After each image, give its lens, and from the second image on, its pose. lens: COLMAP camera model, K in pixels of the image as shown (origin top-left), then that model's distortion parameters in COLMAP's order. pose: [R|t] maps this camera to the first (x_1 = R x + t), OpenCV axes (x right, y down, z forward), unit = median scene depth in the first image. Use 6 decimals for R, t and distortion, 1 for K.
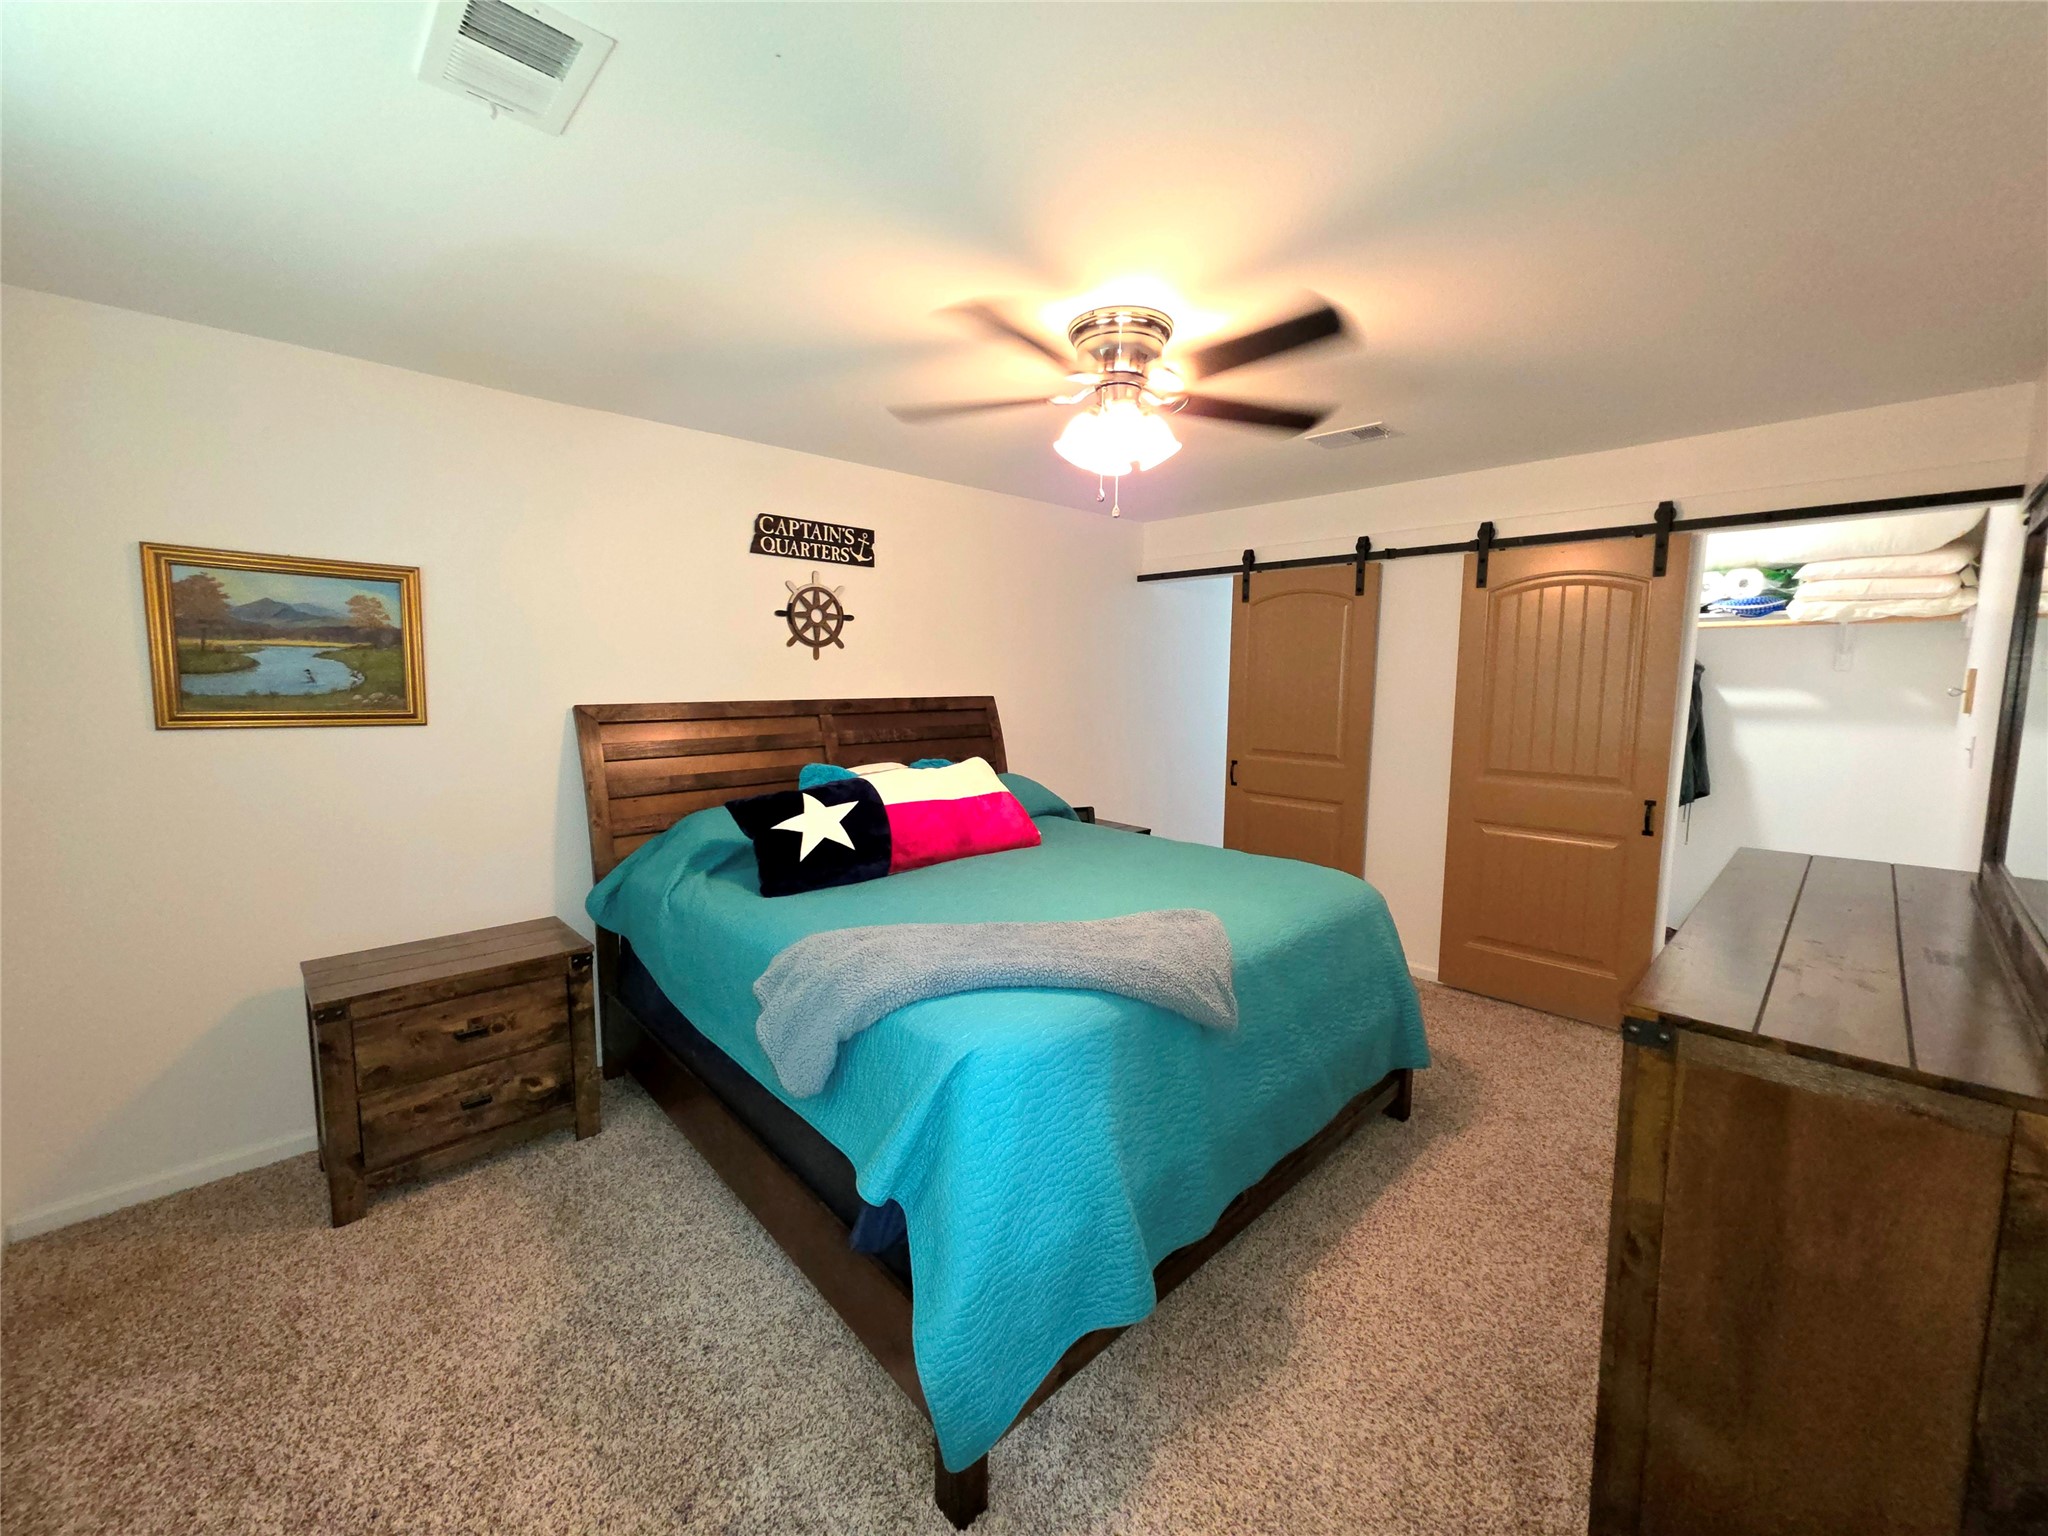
lens RADIAL K [[815.7, 0, 1029.9], [0, 815.7, 757.8], [0, 0, 1]] dist [0.001722, 0.000204]
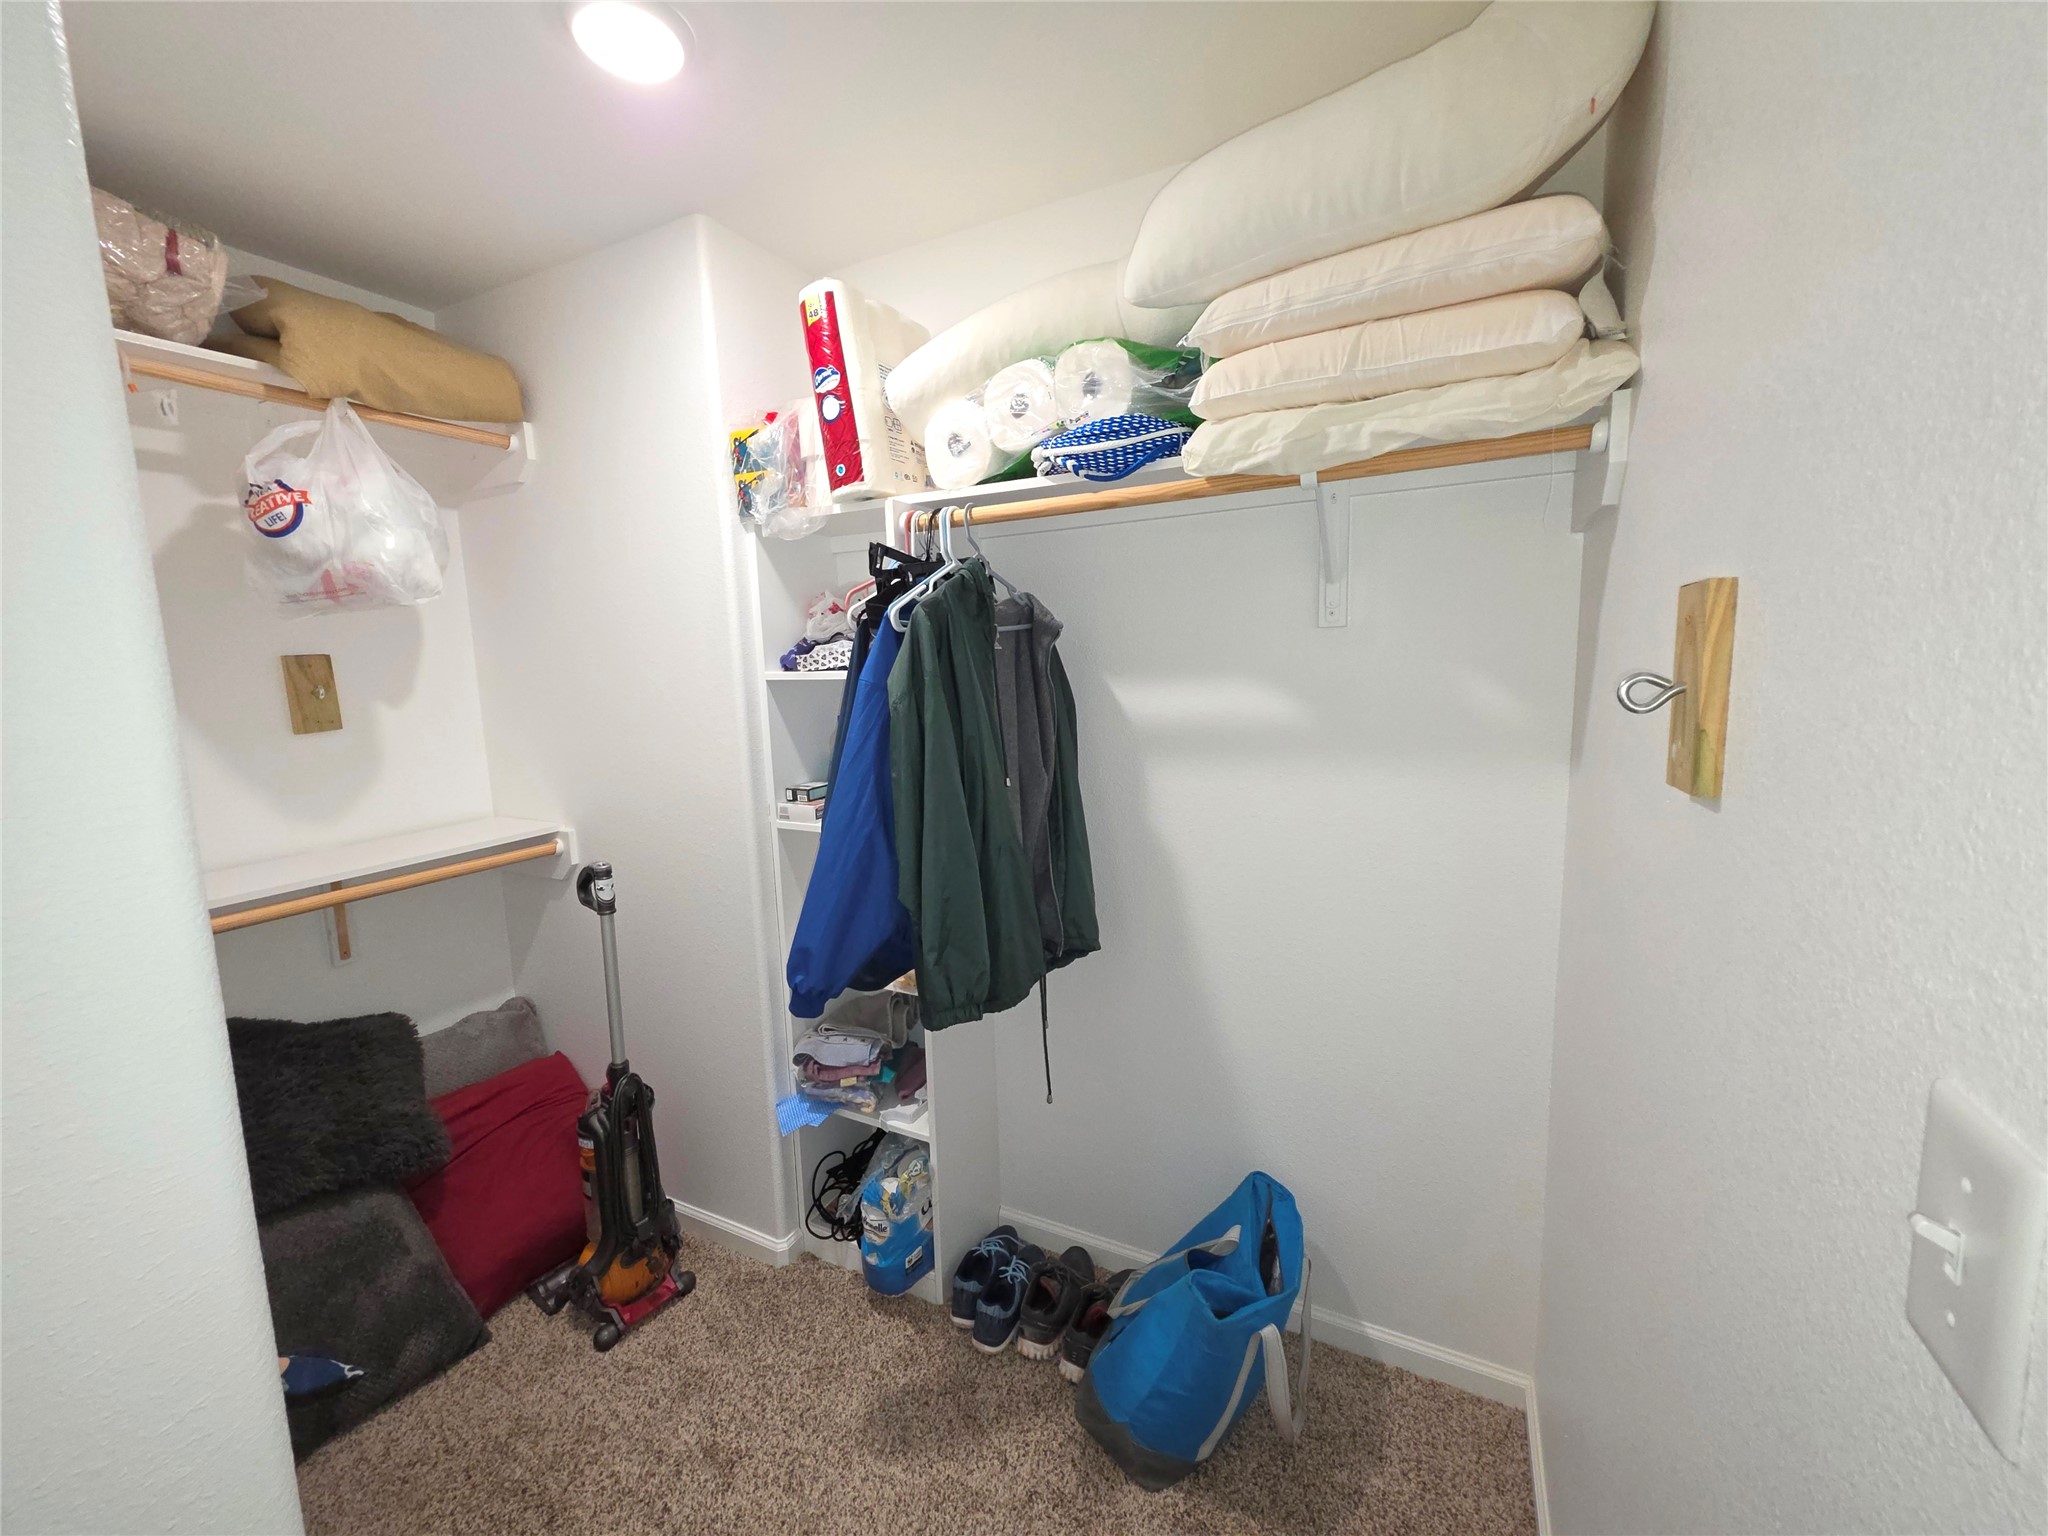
lens RADIAL K [[815.7, 0, 1027.0], [0, 815.7, 762.9], [0, 0, 1]] dist [0.001722, 0.000204]
pose [[0.948326, -0.077690, 0.307638, 0.792797], [0.072749, 0.996971, 0.027516, -0.069024], [-0.308844, -0.003714, 0.951105, 0.734419]]
